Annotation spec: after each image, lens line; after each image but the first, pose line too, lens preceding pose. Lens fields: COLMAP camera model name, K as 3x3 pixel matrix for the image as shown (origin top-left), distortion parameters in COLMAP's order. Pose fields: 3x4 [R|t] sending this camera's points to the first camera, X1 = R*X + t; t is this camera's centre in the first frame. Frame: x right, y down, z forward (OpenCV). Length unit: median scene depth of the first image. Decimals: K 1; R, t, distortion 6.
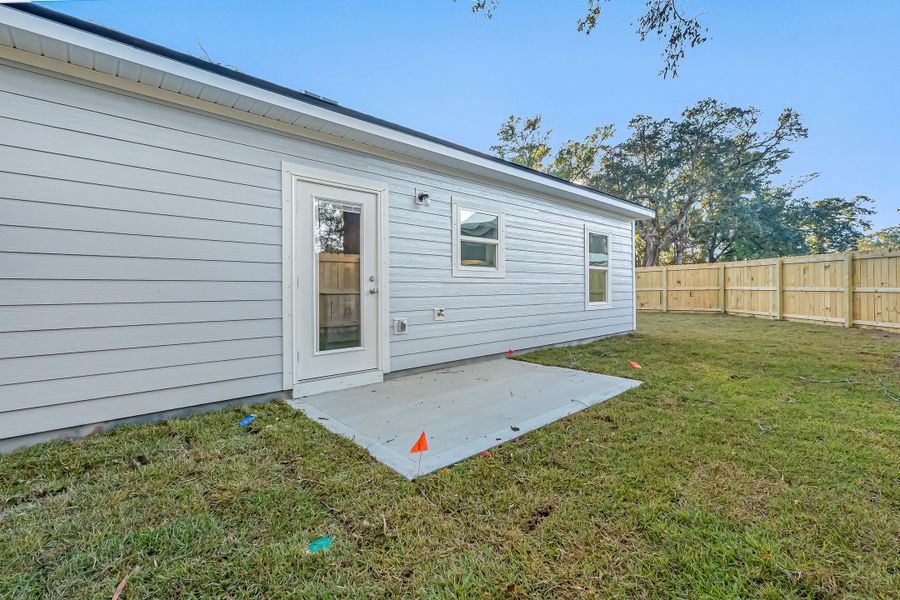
lens RADIAL K [[389.5, 0, 450.0], [0, 389.5, 300.0], [0, 0, 1]] dist [0.000807, -0.000842]
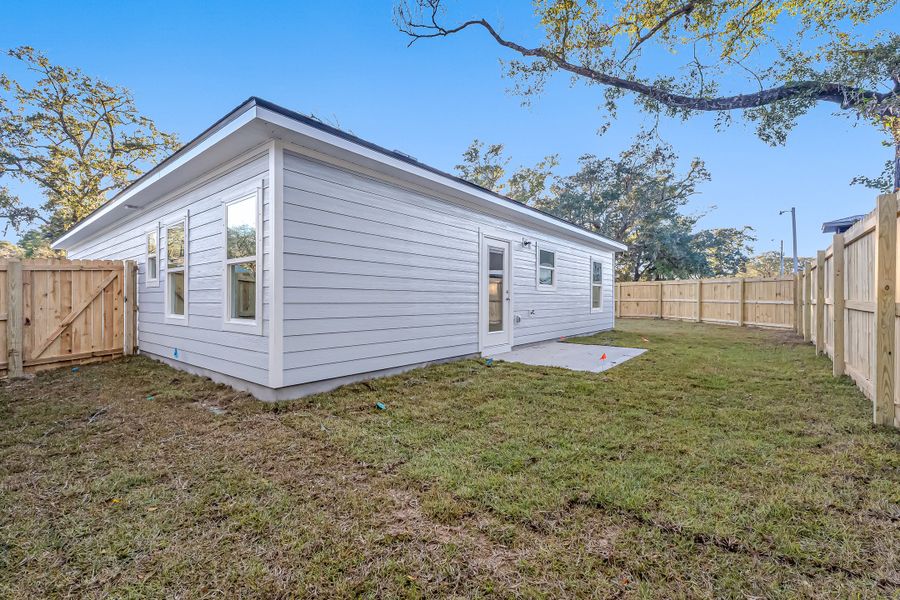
lens RADIAL K [[388.7, 0, 453.3], [0, 388.7, 308.2], [0, 0, 1]] dist [-0.001062, 0.000208]
pose [[0.986127, 0.008014, 0.165801, -0.242073], [-0.007579, 0.999966, -0.003254, 0.009044], [-0.165822, 0.001952, 0.986154, -0.223439]]
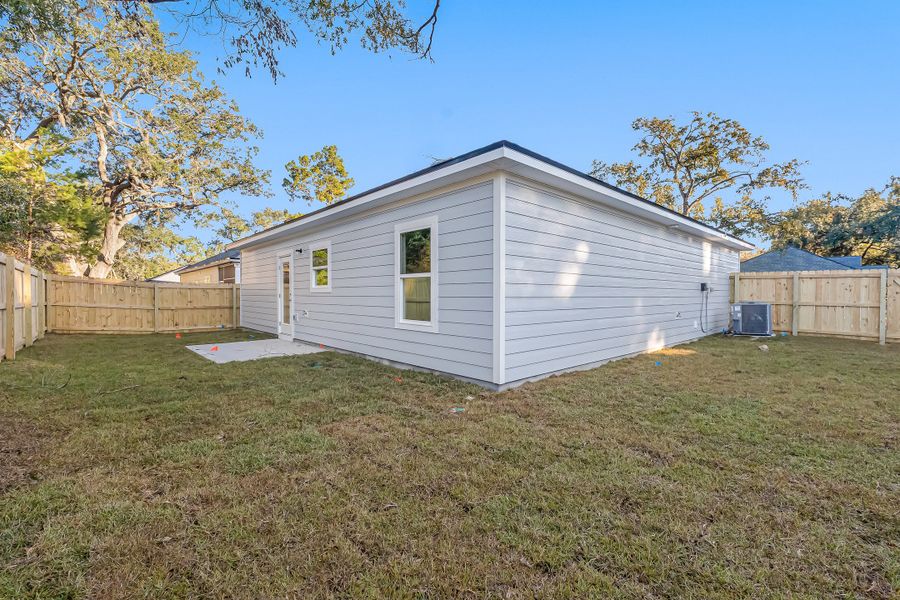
lens RADIAL K [[378.7, 0, 450.0], [0, 378.7, 300.0], [0, 0, 1]] dist [0.001936, -0.000450]
pose [[0.015095, 0.020143, -0.999683, 0.659525], [-0.025637, 0.999476, 0.019752, -0.029633], [0.999557, 0.025331, 0.015603, 0.624258]]
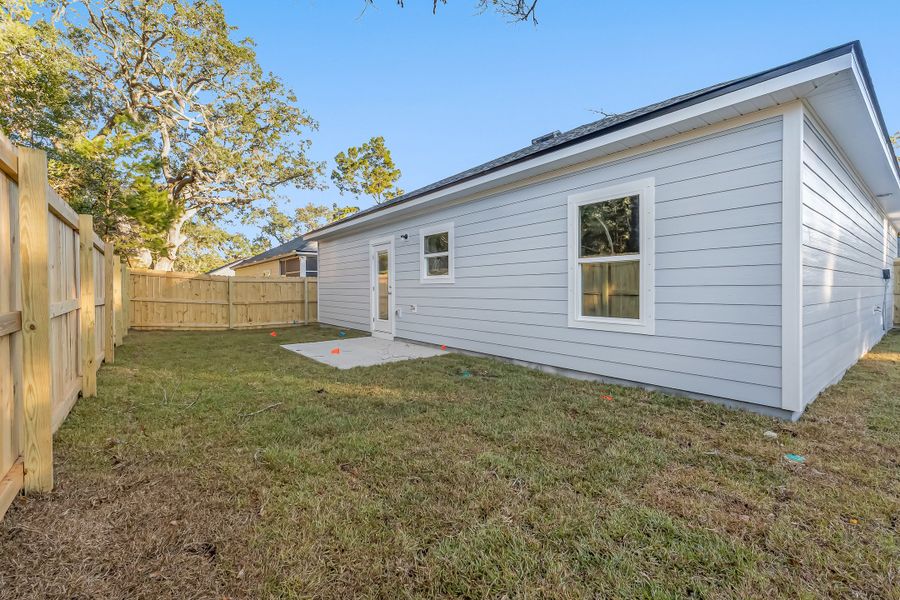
lens RADIAL K [[380.3, 0, 456.1], [0, 380.3, 292.6], [0, 0, 1]] dist [0.003785, 0.000165]
pose [[-0.056475, 0.017898, -0.998244, 0.567634], [-0.017381, 0.999670, 0.018907, -0.022704], [0.998253, 0.018419, -0.056145, 0.479221]]
